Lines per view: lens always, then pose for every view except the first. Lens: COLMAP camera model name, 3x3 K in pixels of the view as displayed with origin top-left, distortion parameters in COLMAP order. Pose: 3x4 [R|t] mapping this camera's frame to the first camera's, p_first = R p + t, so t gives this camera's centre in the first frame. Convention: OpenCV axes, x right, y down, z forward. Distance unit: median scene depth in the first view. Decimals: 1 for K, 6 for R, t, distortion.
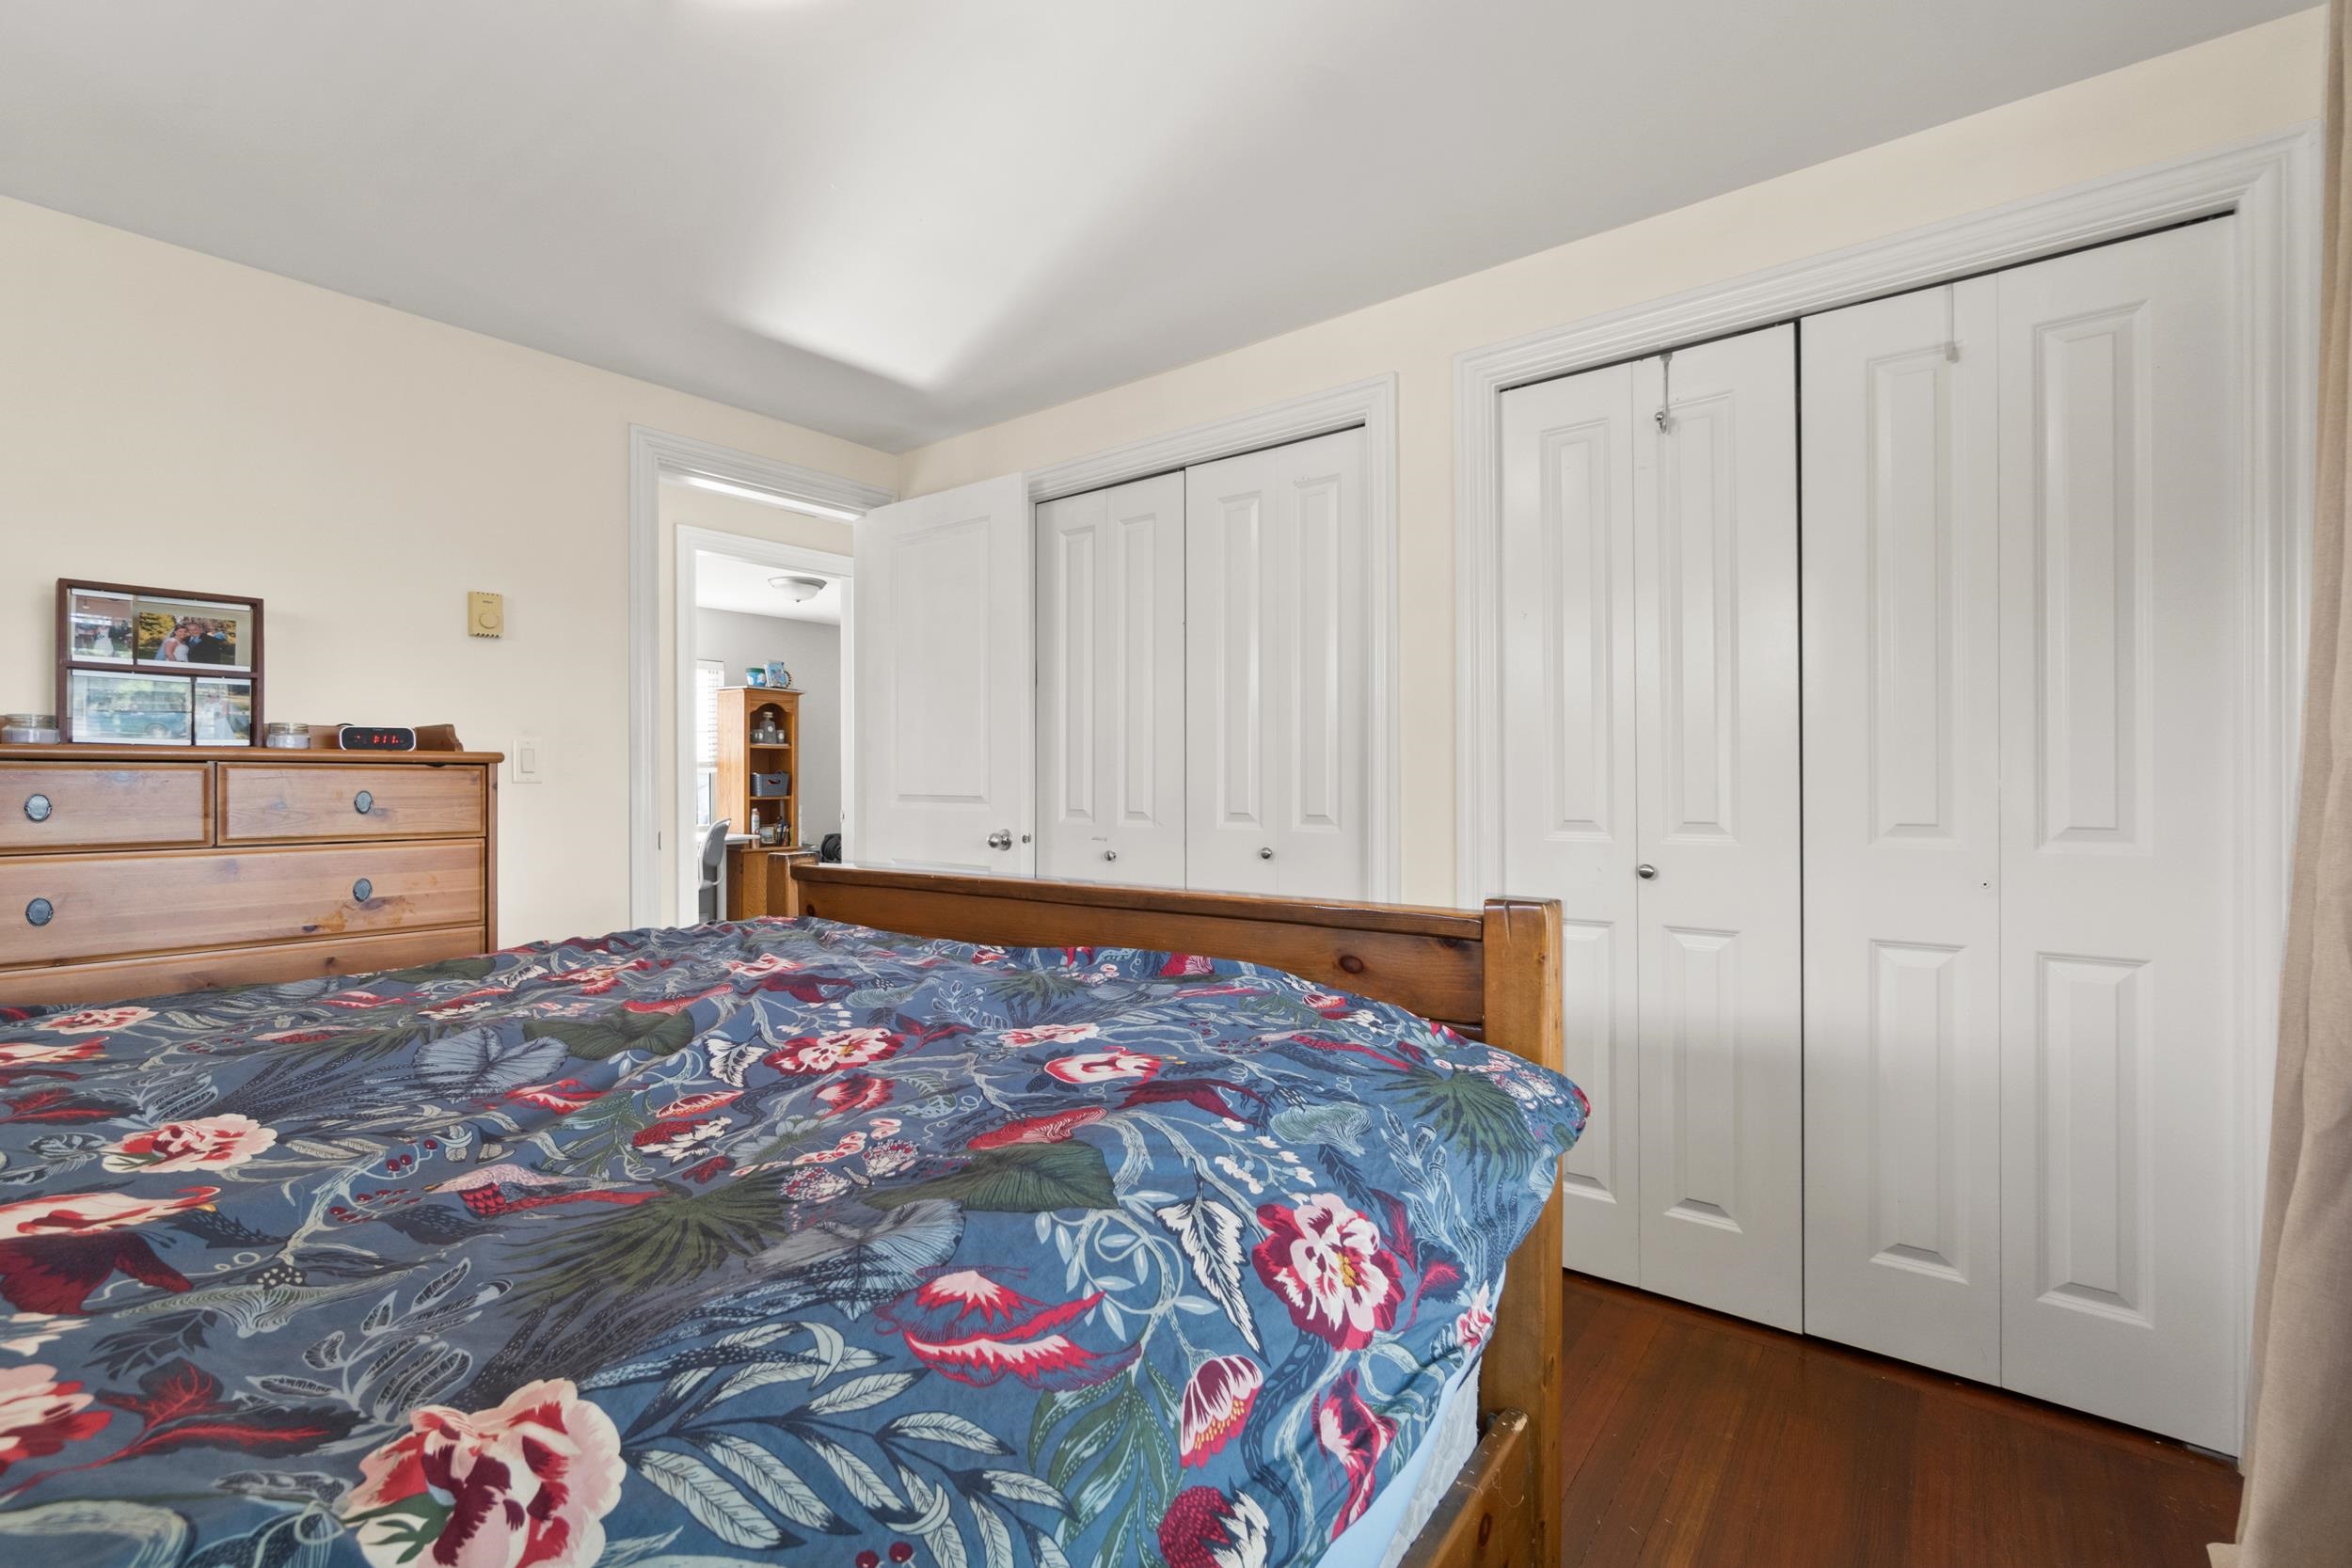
lens RADIAL K [[1024.2, 0, 1178.7], [0, 1024.2, 777.7], [0, 0, 1]] dist [0.002652, 0.000056]
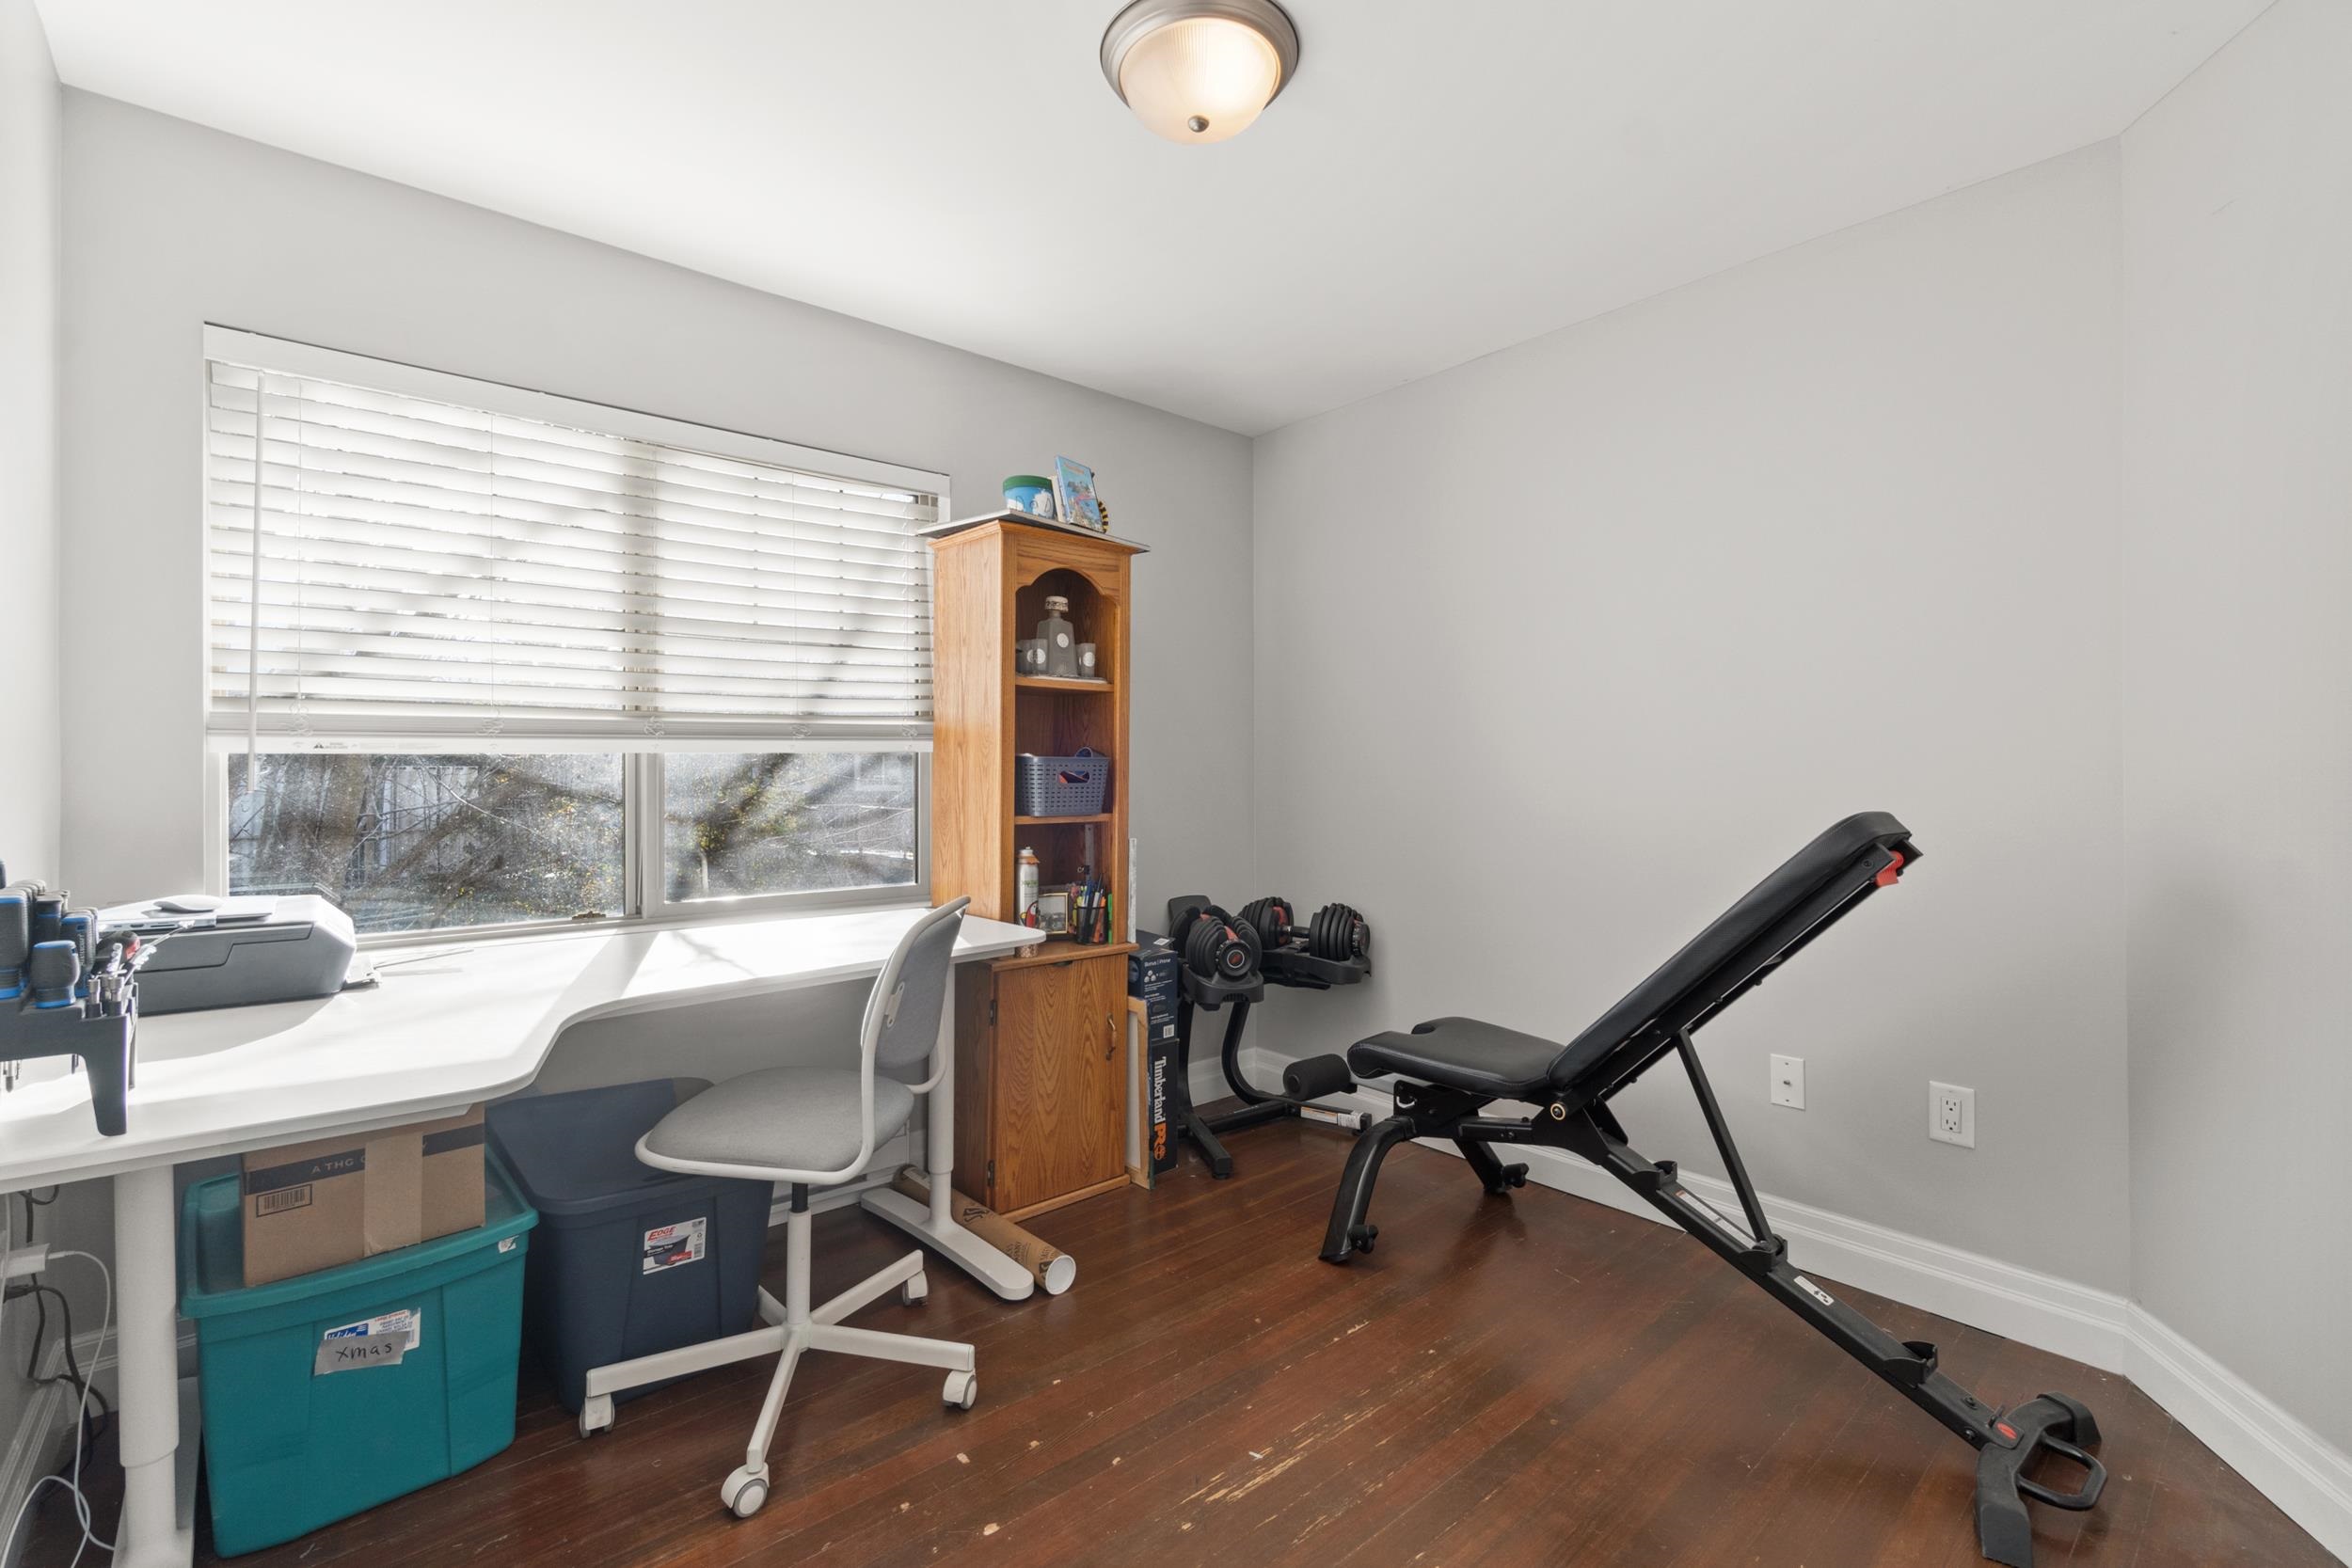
lens RADIAL K [[1024.2, 0, 1173.5], [0, 1024.2, 783.7], [0, 0, 1]] dist [0.002652, 0.000056]
pose [[0.978105, 0.003424, -0.208086, -0.280737], [-0.002501, 0.999986, 0.004696, 0.004698], [0.208099, -0.004073, 0.978099, 0.639535]]
